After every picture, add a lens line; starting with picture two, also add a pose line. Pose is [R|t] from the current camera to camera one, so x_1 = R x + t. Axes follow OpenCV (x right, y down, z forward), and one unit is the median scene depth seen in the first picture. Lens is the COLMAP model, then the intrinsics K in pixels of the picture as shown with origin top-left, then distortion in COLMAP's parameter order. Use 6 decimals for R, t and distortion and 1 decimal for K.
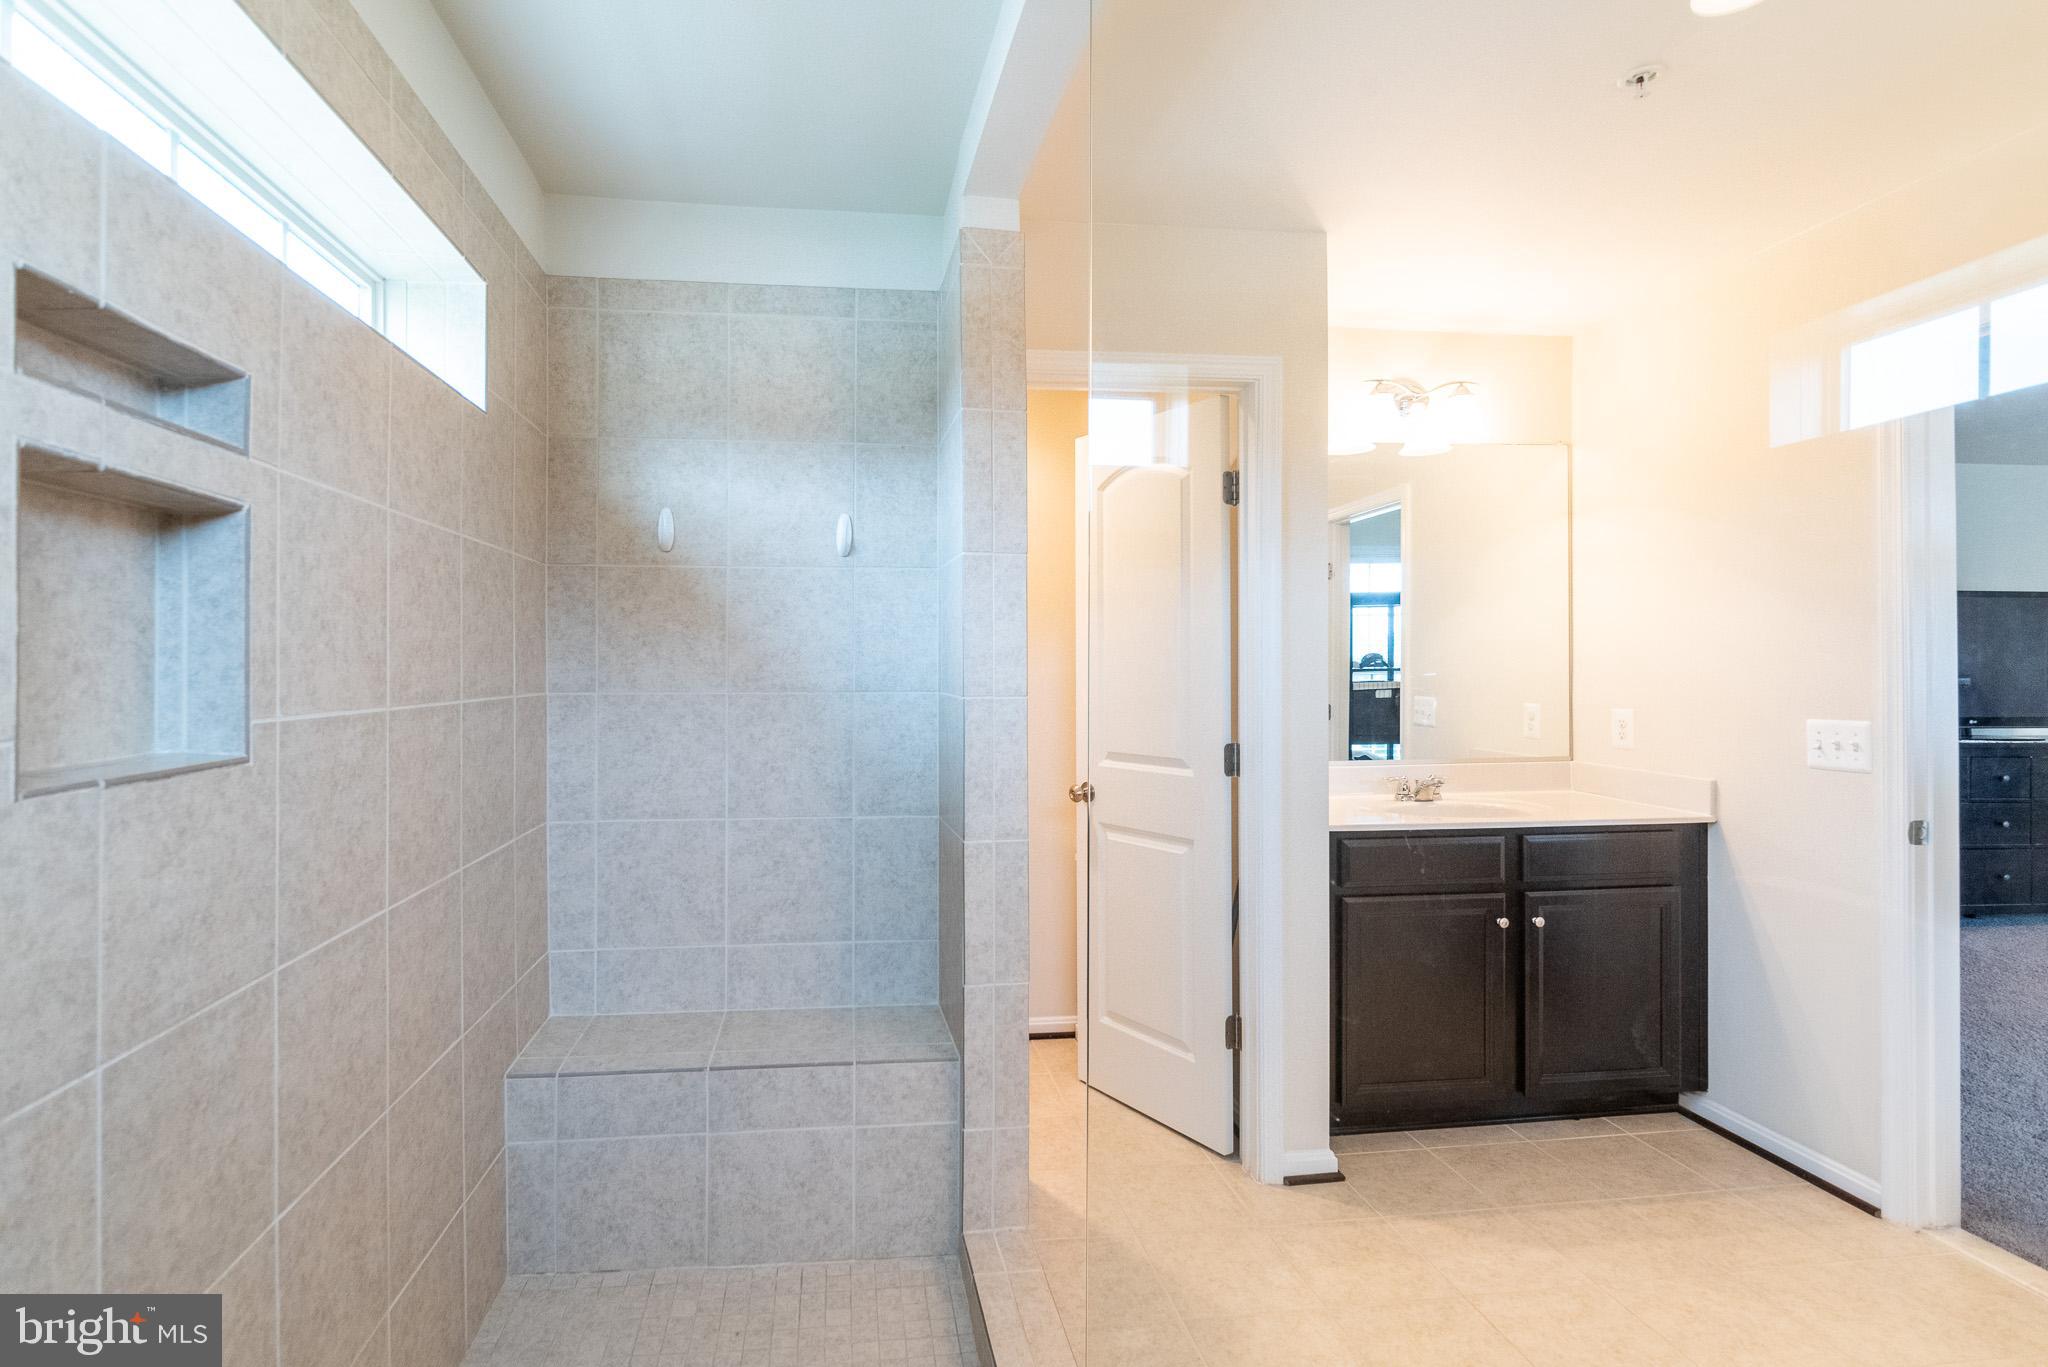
lens RADIAL K [[1010.8, 0, 952.9], [0, 1010.8, 666.5], [0, 0, 1]] dist [-0.000813, -0.000047]
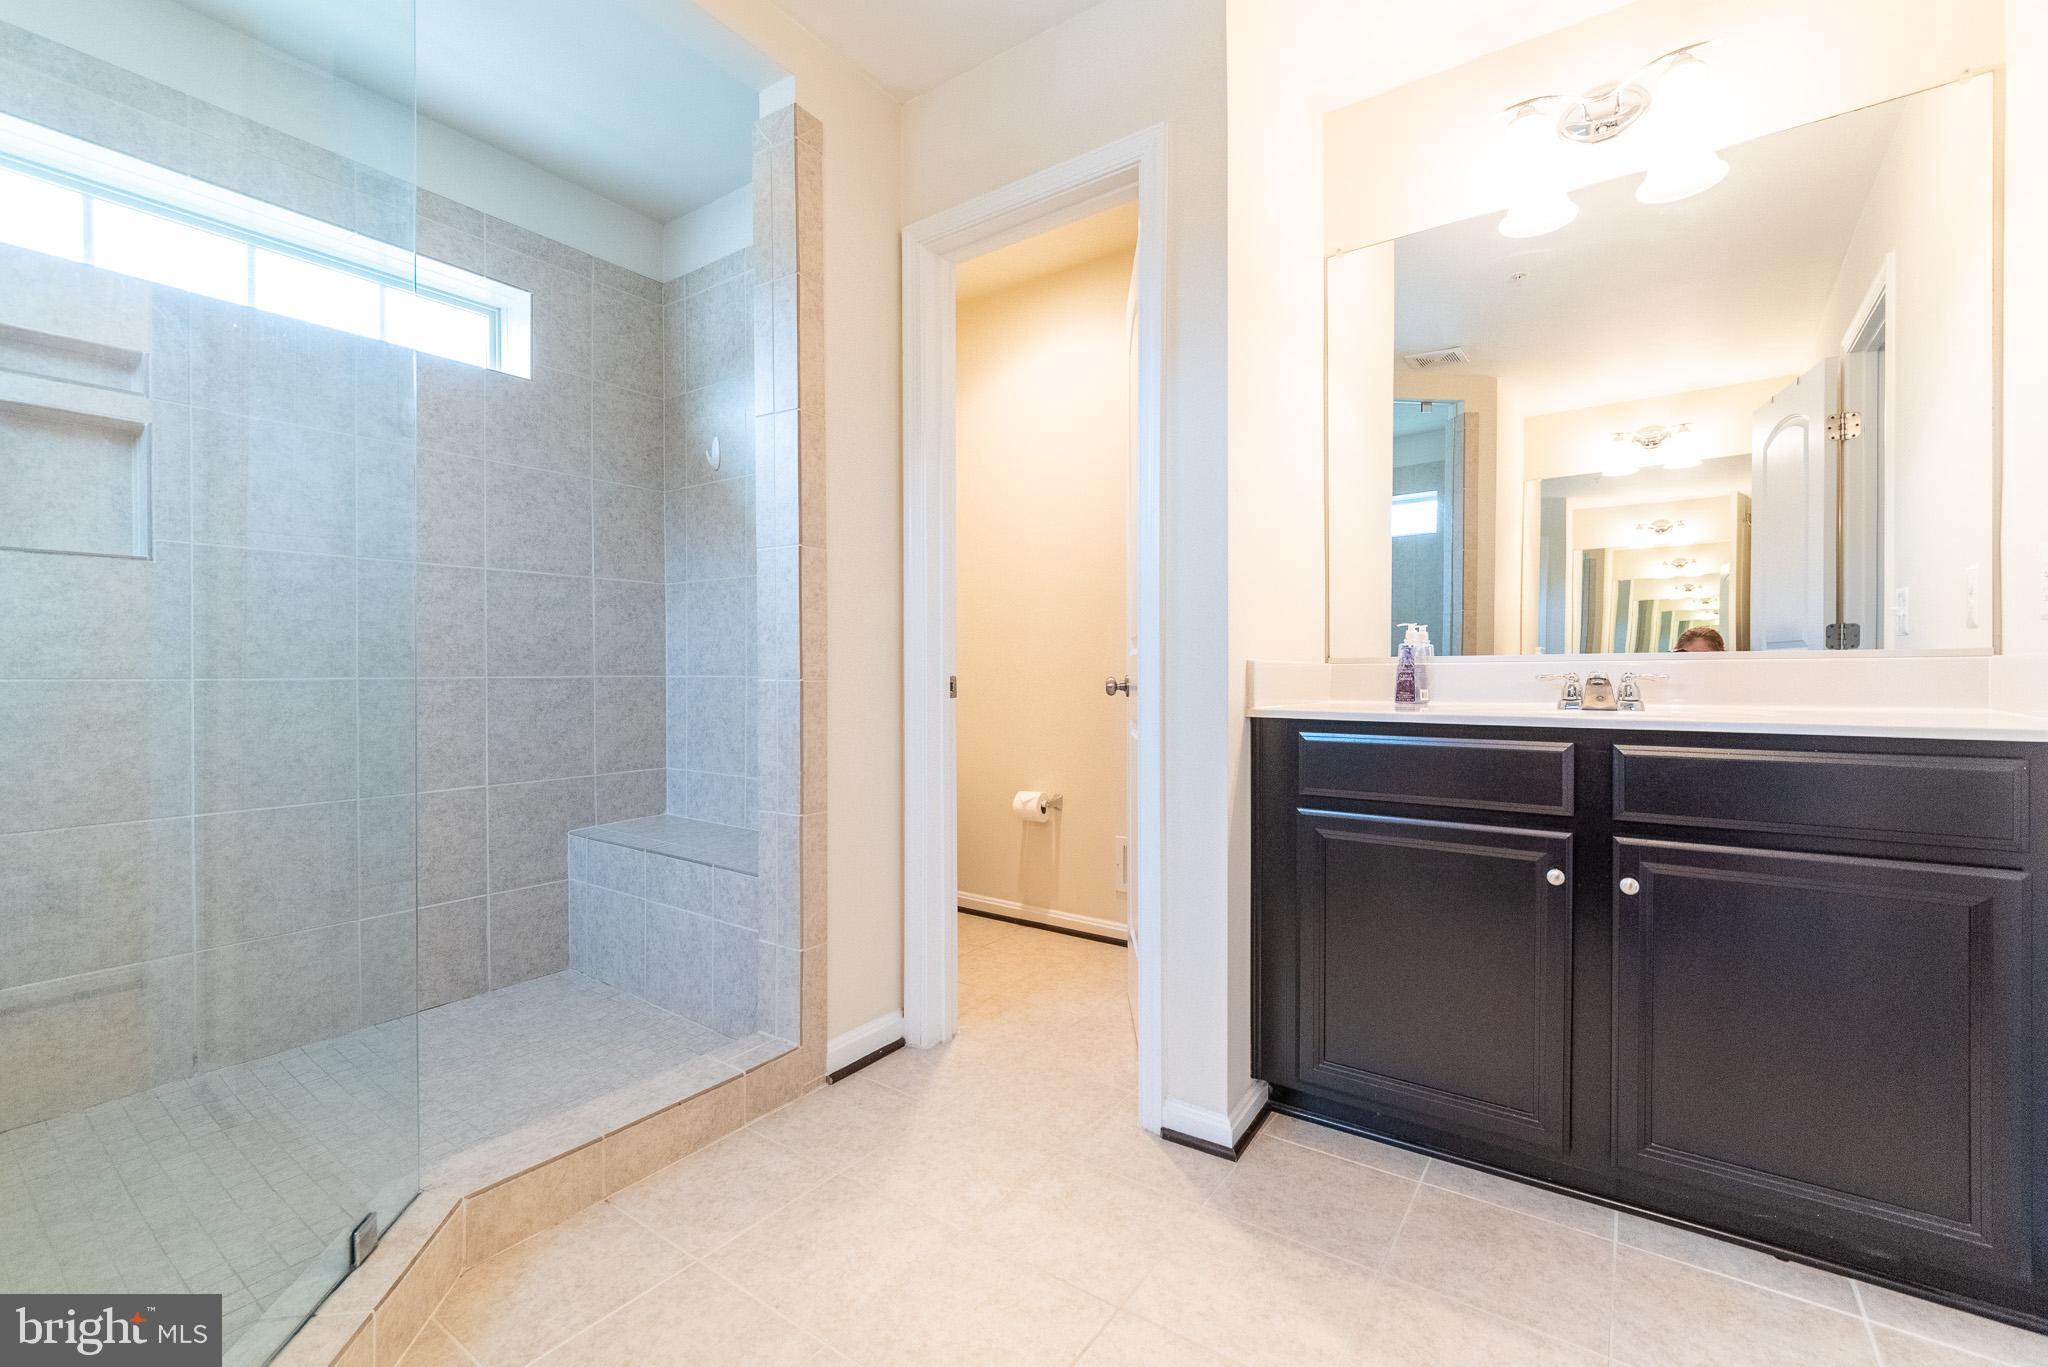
lens RADIAL K [[874.1, 0, 1020.5], [0, 874.1, 676.0], [0, 0, 1]] dist [-0.000674, 0.000479]
pose [[0.740416, 0.006060, -0.672121, 0.773689], [0.000924, 0.999949, 0.010033, 0.142057], [0.672148, -0.008050, 0.740373, 0.431337]]
